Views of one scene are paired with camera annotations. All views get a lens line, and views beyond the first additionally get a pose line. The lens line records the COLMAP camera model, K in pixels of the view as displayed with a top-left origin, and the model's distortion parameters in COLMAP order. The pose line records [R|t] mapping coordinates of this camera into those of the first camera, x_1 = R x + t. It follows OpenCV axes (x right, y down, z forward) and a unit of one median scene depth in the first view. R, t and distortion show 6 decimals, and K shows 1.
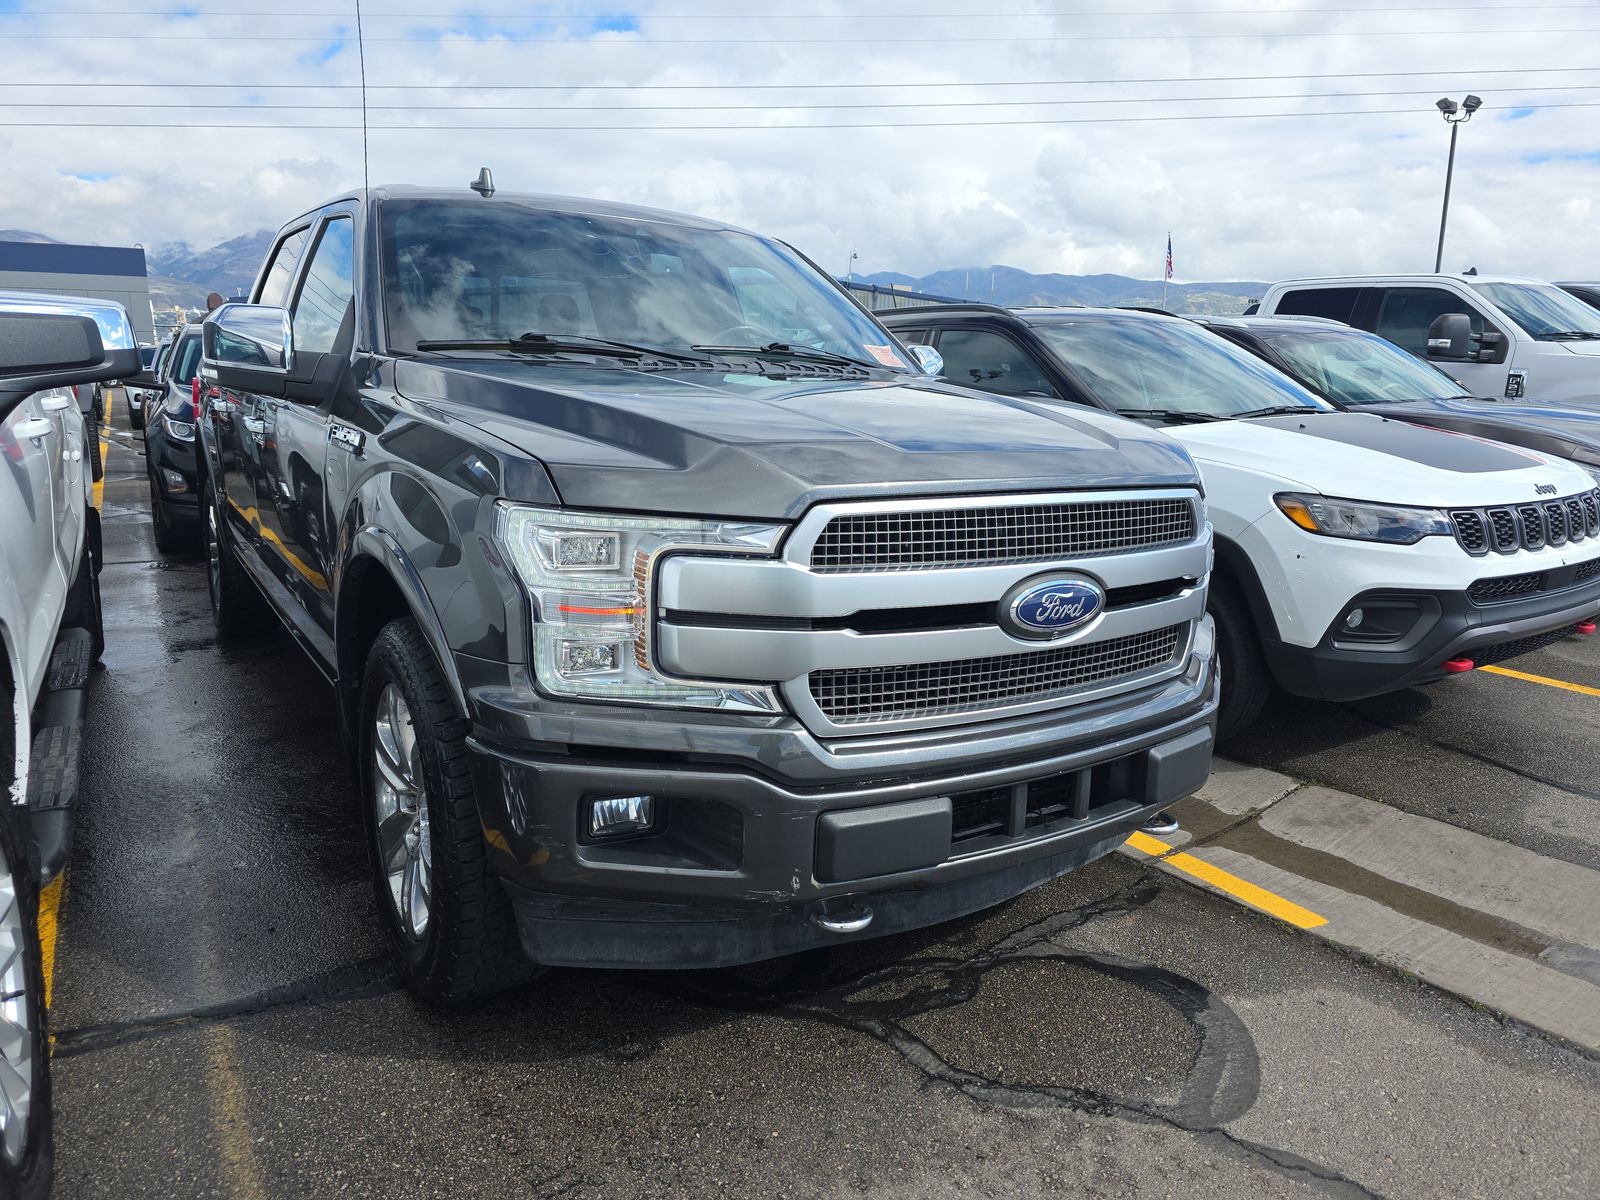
lens RADIAL K [[1076.7, 0, 798.2], [0, 1076.7, 586.8], [0, 0, 1]] dist [0.073260, -0.074351]
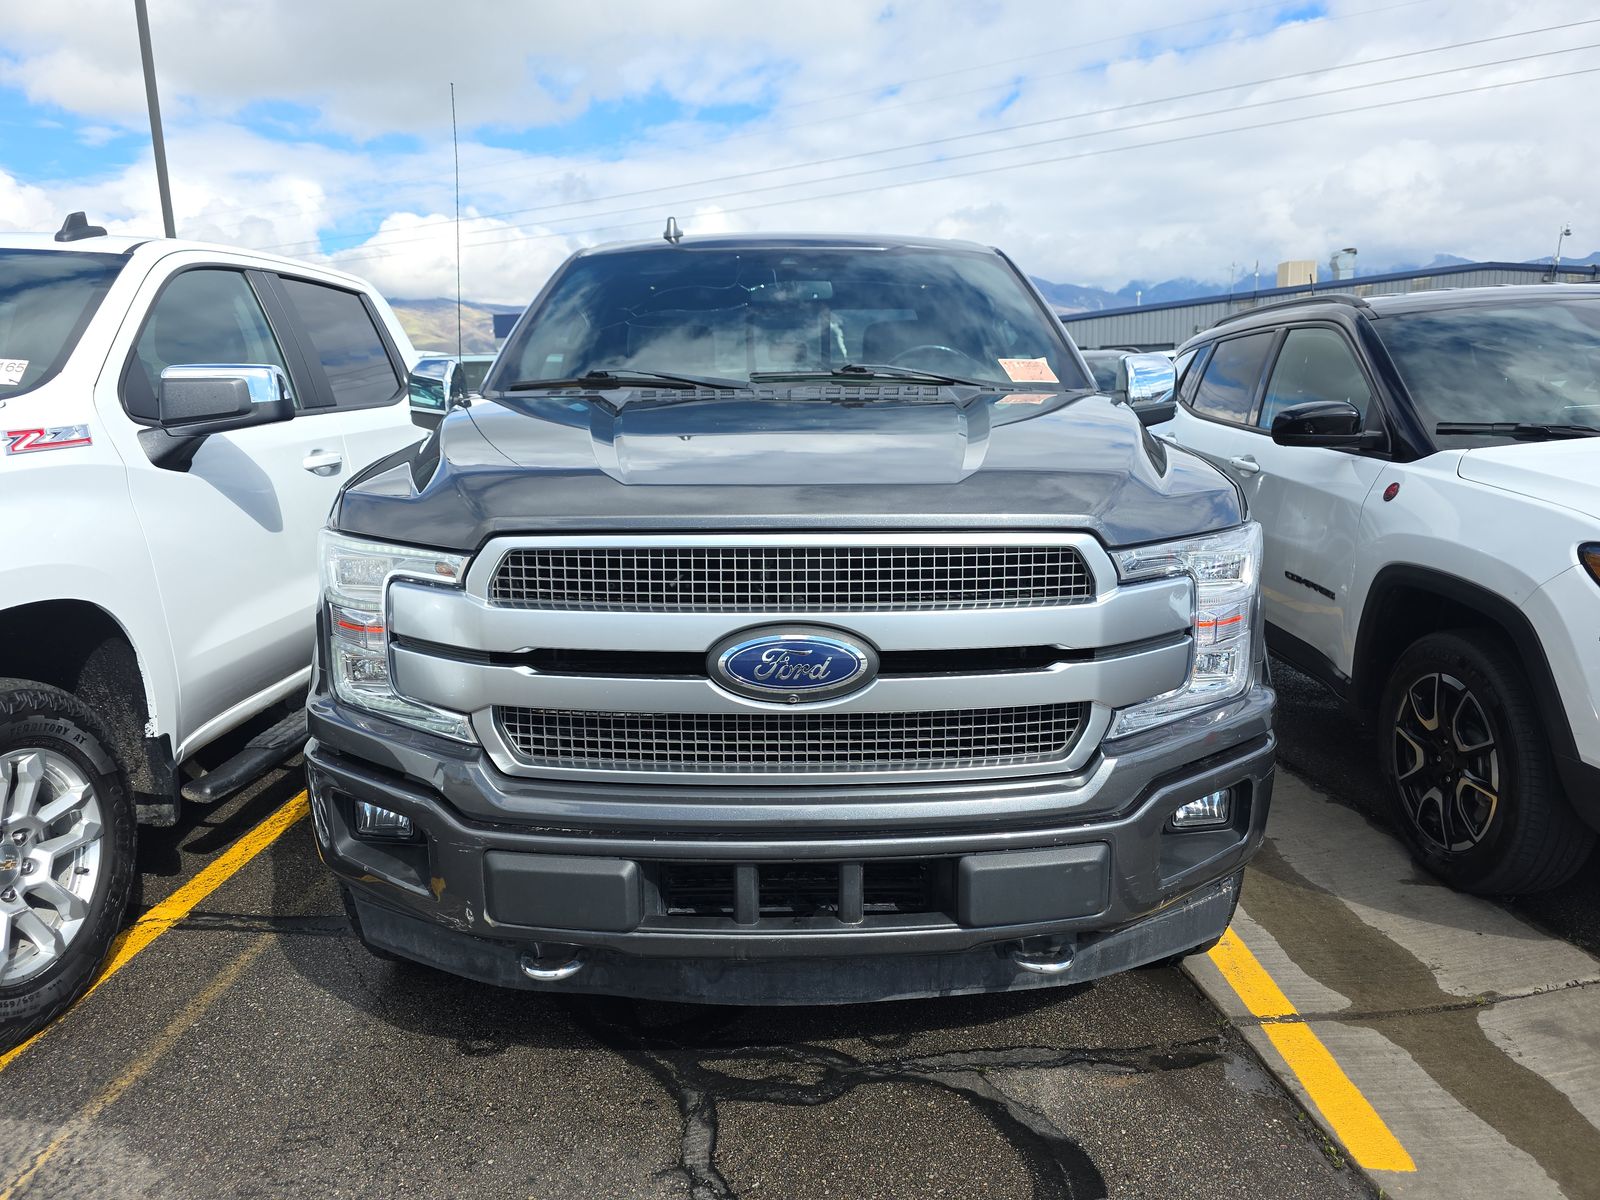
lens RADIAL K [[1081.3, 0, 800.0], [0, 1081.3, 600.0], [0, 0, 1]] dist [0.047496, -0.043799]
pose [[0.840680, 0.065171, -0.537596, 0.639528], [-0.069701, 0.997497, 0.011926, -0.040282], [0.537028, 0.027446, 0.843118, 0.257081]]
